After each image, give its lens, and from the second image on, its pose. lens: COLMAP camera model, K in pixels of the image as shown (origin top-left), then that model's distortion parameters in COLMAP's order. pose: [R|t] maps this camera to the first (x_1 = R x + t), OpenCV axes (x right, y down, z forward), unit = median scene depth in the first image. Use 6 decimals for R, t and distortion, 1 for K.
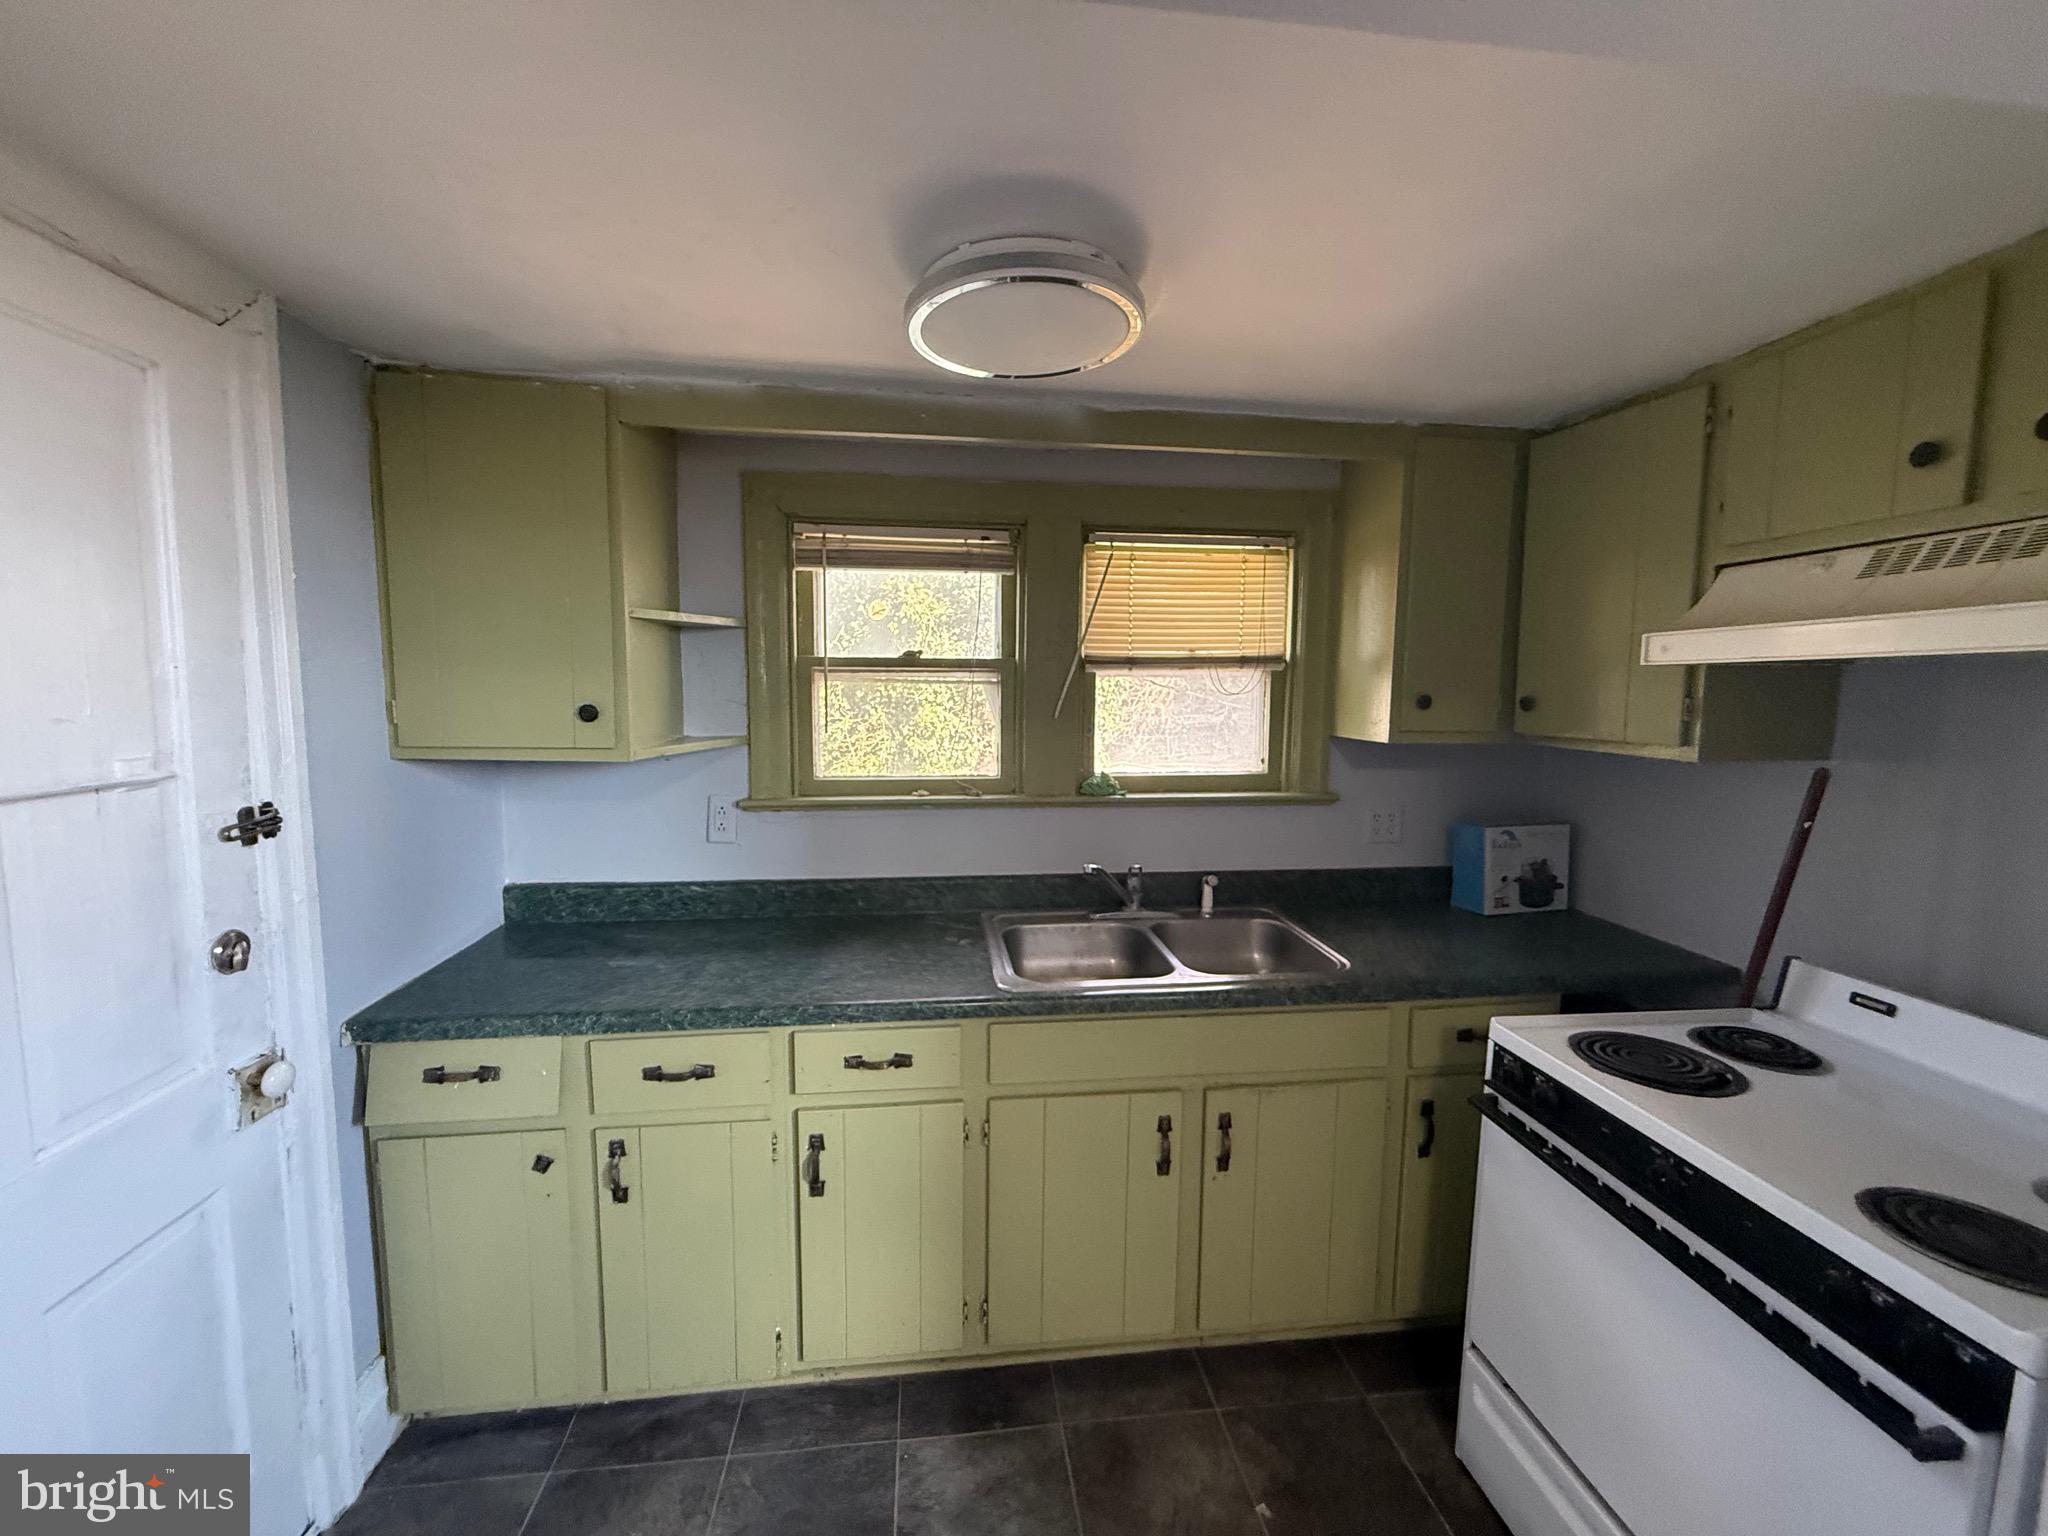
lens RADIAL K [[812.8, 0, 1015.6], [0, 812.8, 763.3], [0, 0, 1]] dist [0.000873, -0.000610]
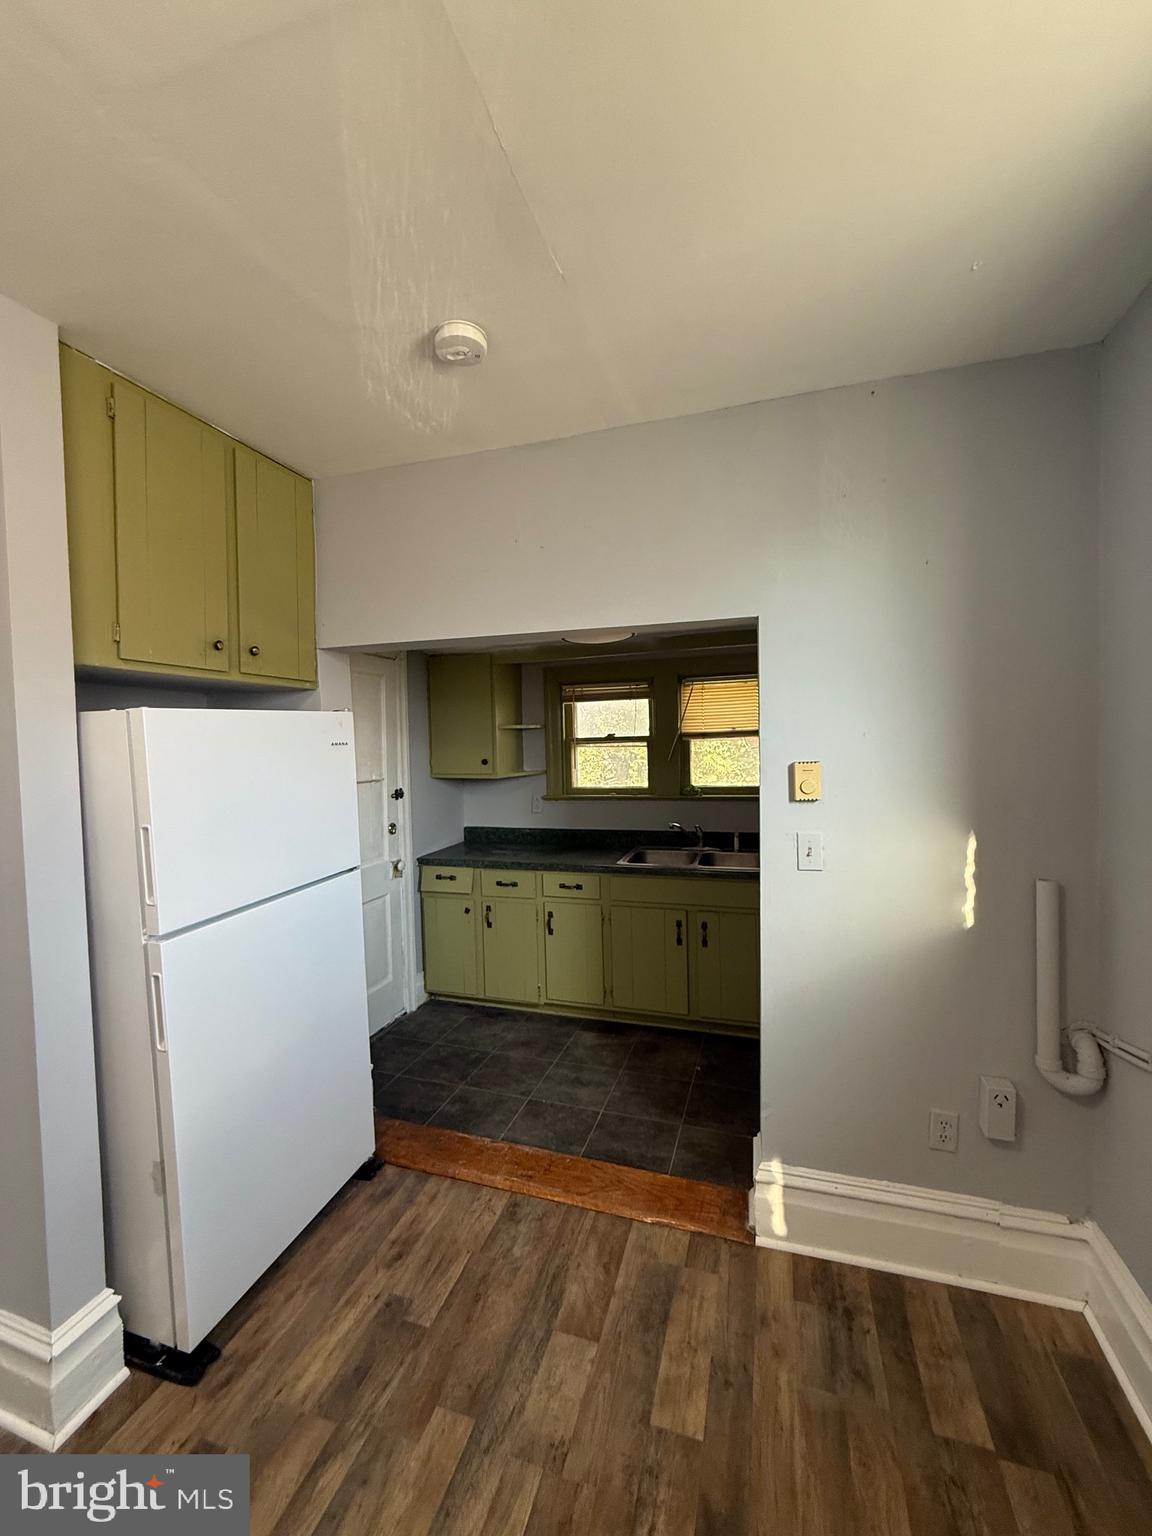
lens RADIAL K [[609.6, 0, 577.5], [0, 609.6, 762.2], [0, 0, 1]] dist [0.000873, -0.000610]
pose [[0.907495, -0.017878, -0.419683, 0.691552], [-0.008892, 0.998052, -0.061743, 0.071312], [0.419970, 0.059764, 0.905568, -0.840935]]
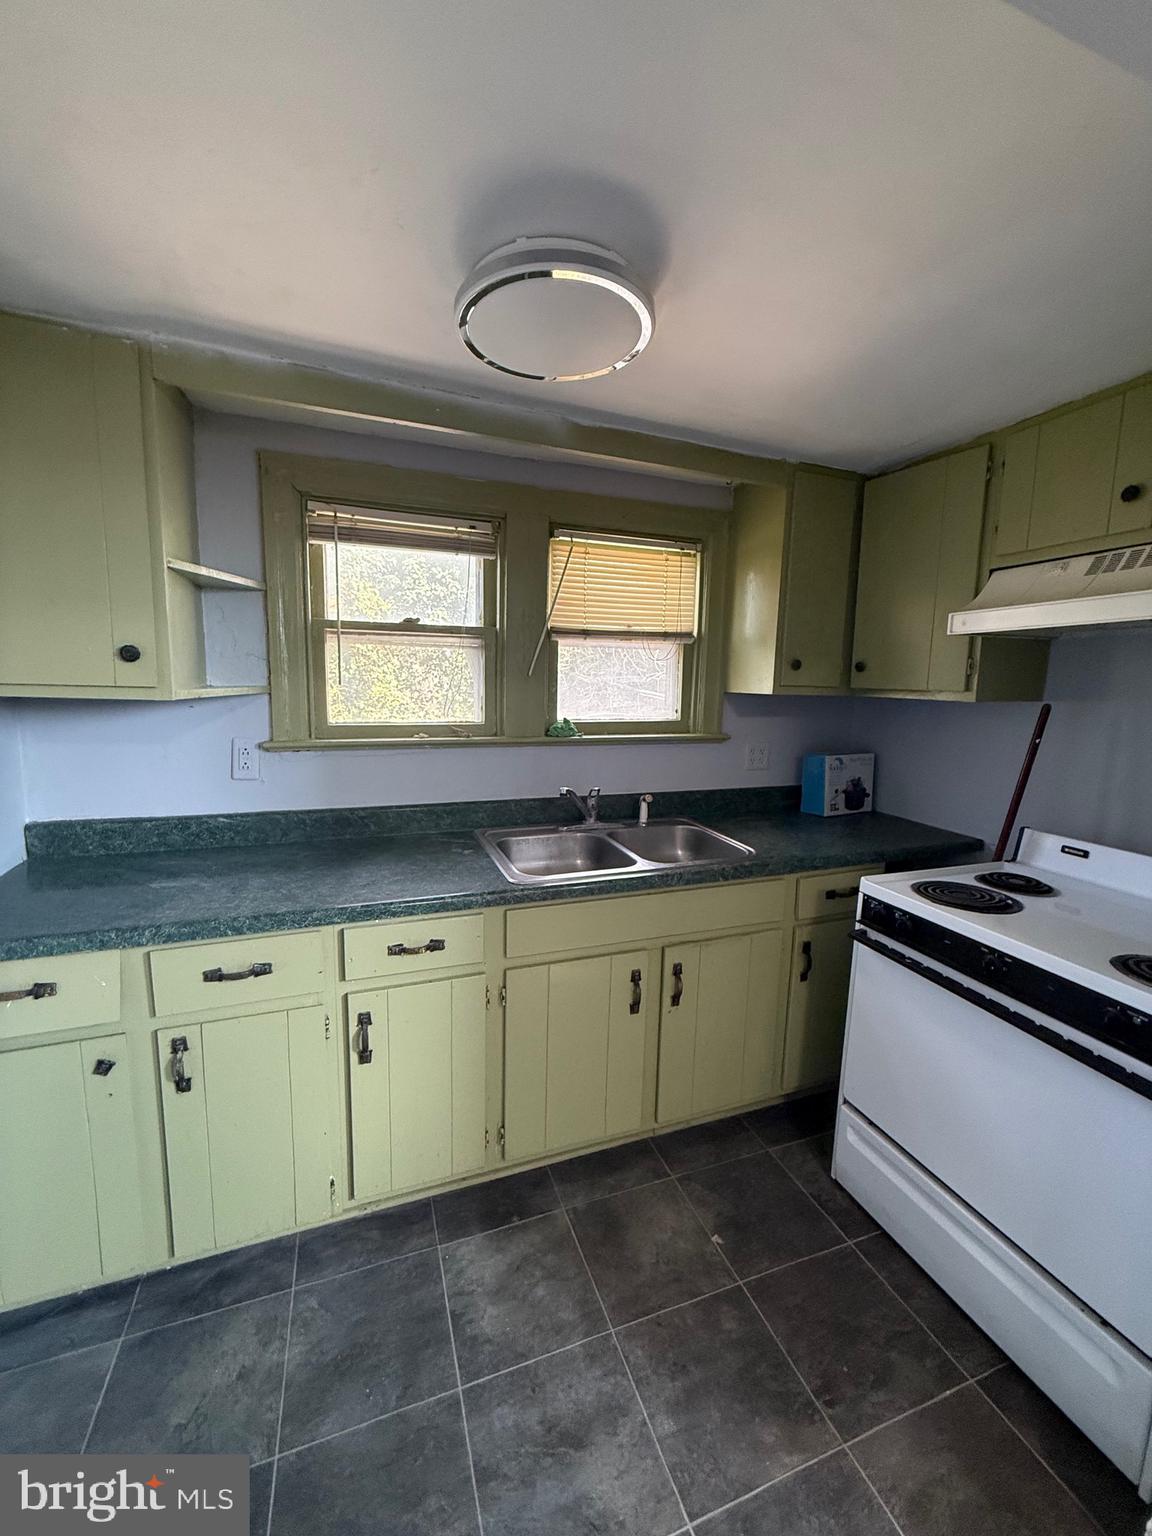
lens RADIAL K [[609.6, 0, 575.2], [0, 609.6, 762.6], [0, 0, 1]] dist [0.000873, -0.000610]
pose [[0.971812, -0.019625, 0.234940, -0.140407], [0.009968, 0.999059, 0.042220, 0.053125], [-0.235547, -0.038688, 0.971093, 0.069208]]
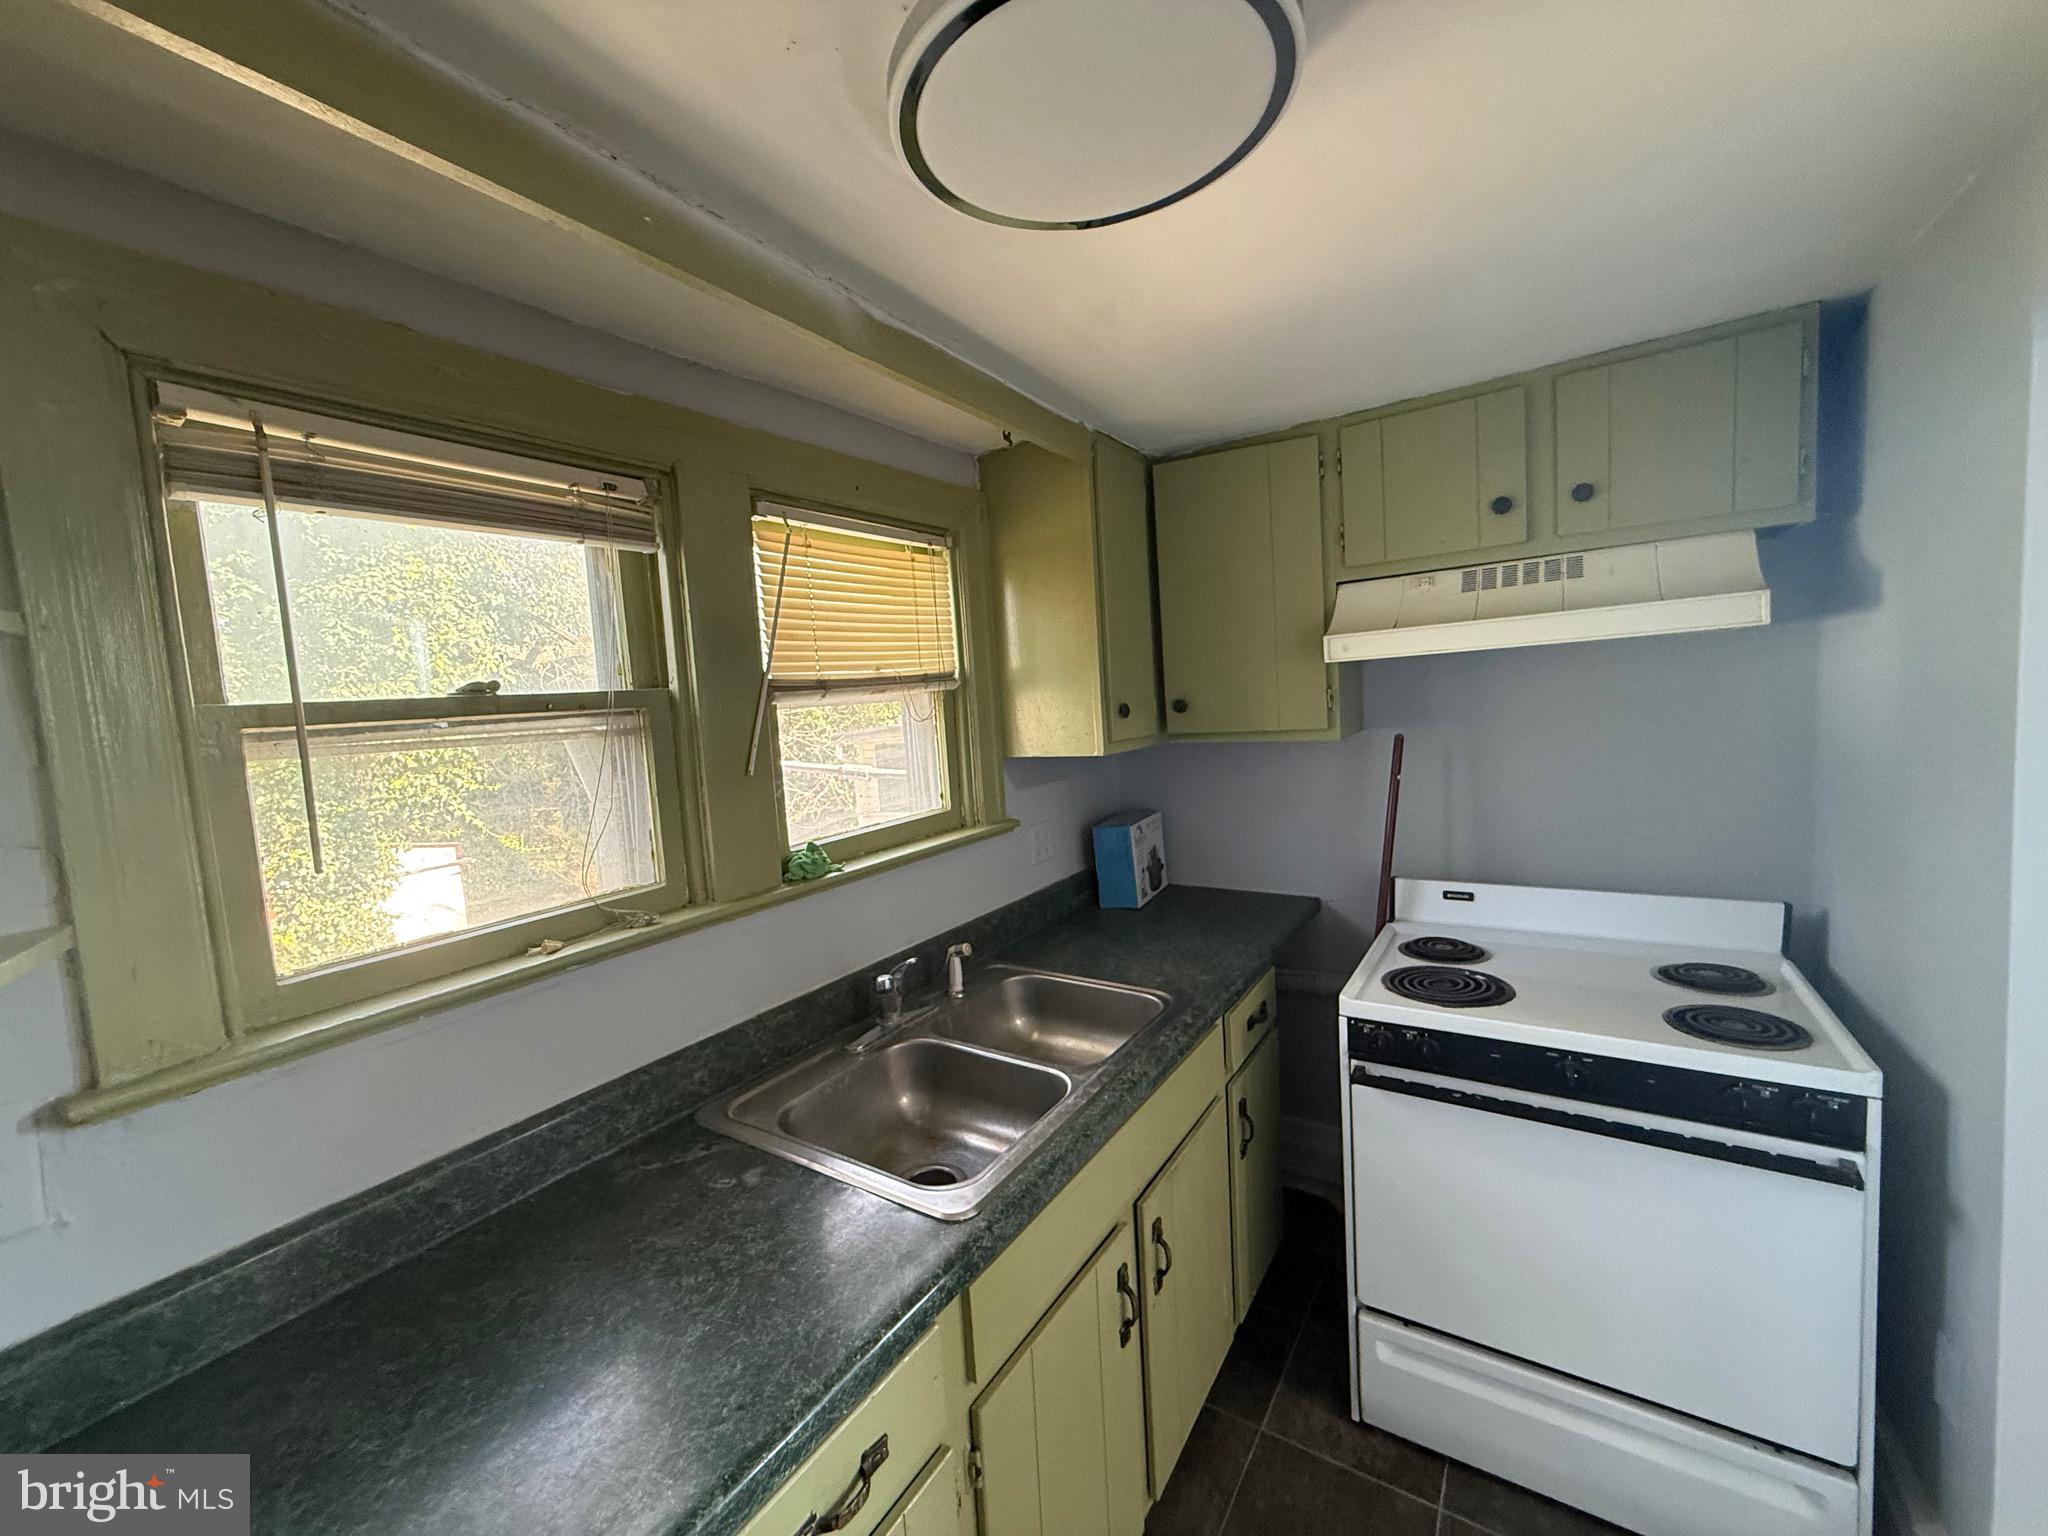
lens RADIAL K [[812.8, 0, 1015.5], [0, 812.8, 764.5], [0, 0, 1]] dist [0.000873, -0.000610]
pose [[0.644981, -0.116357, 0.755288, -0.401507], [0.146541, 0.988831, 0.027197, -0.066520], [-0.750017, 0.093139, 0.654828, 0.531072]]
